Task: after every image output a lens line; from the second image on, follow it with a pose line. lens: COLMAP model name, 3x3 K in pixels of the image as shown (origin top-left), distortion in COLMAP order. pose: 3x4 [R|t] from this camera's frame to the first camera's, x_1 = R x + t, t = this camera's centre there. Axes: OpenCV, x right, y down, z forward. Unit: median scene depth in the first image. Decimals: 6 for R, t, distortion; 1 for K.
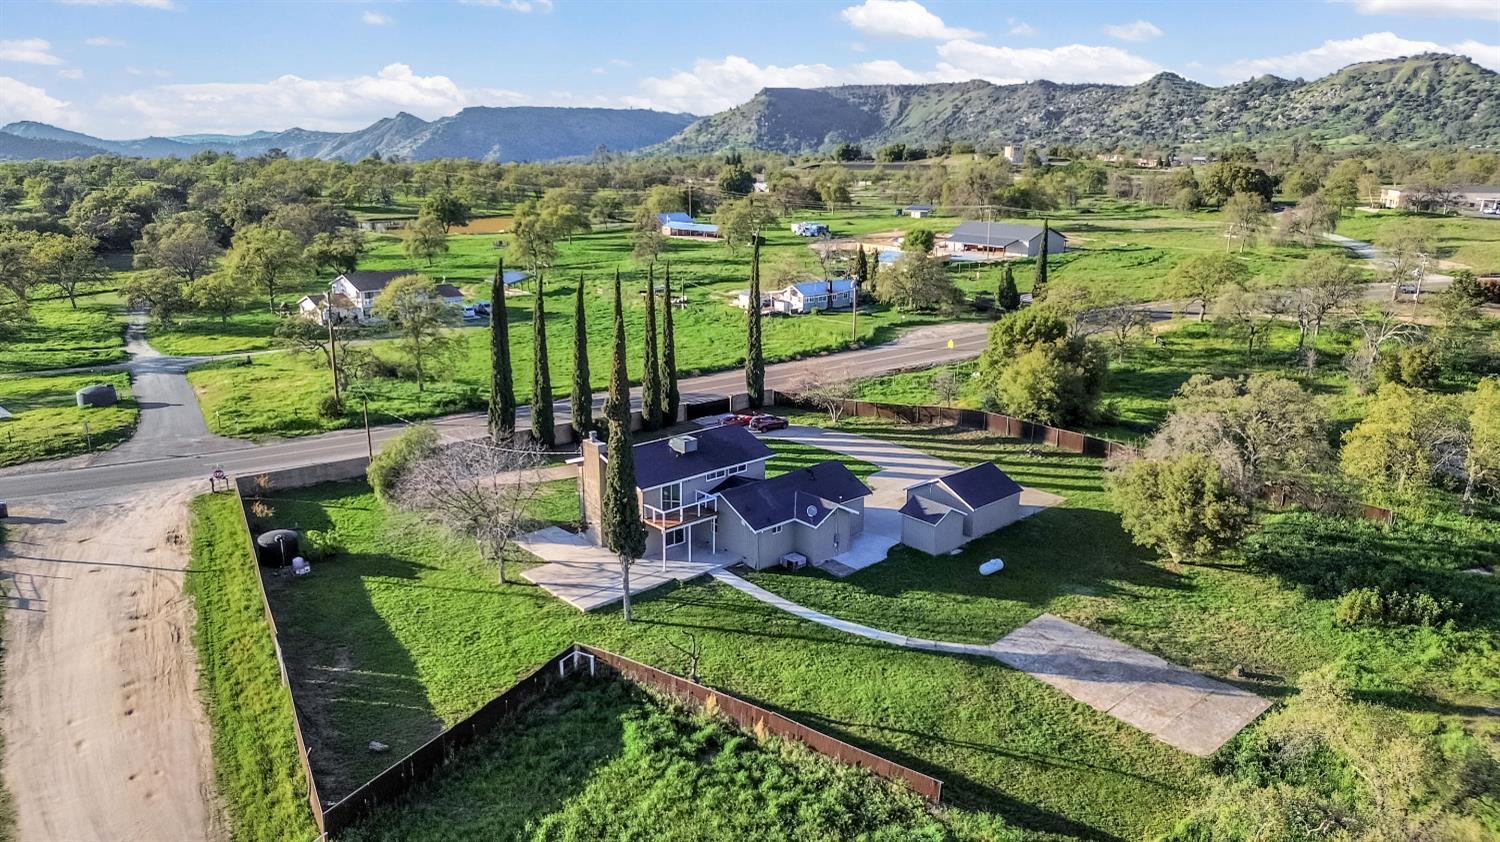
lens RADIAL K [[1052.4, 0, 746.5], [0, 1052.4, 403.8], [0, 0, 1]] dist [0.108650, -0.107112]
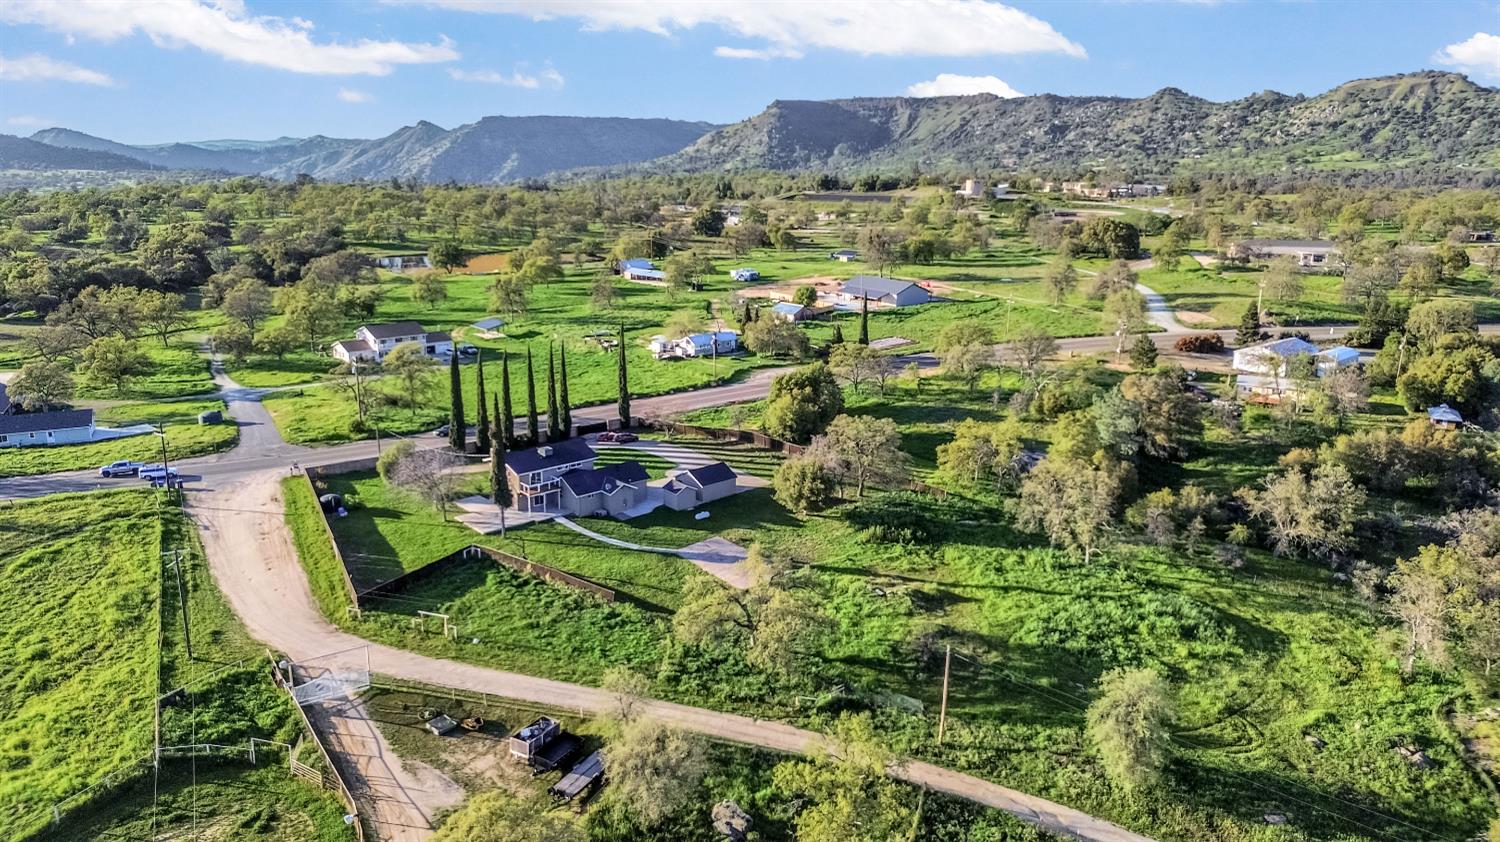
lens RADIAL K [[1052.8, 0, 749.1], [0, 1052.8, 428.4], [0, 0, 1]] dist [0.099664, -0.113511]
pose [[0.999864, 0.006529, -0.015148, 0.156449], [-0.006259, 0.999822, 0.017825, -0.017774], [0.015262, -0.017728, 0.999726, -0.411349]]
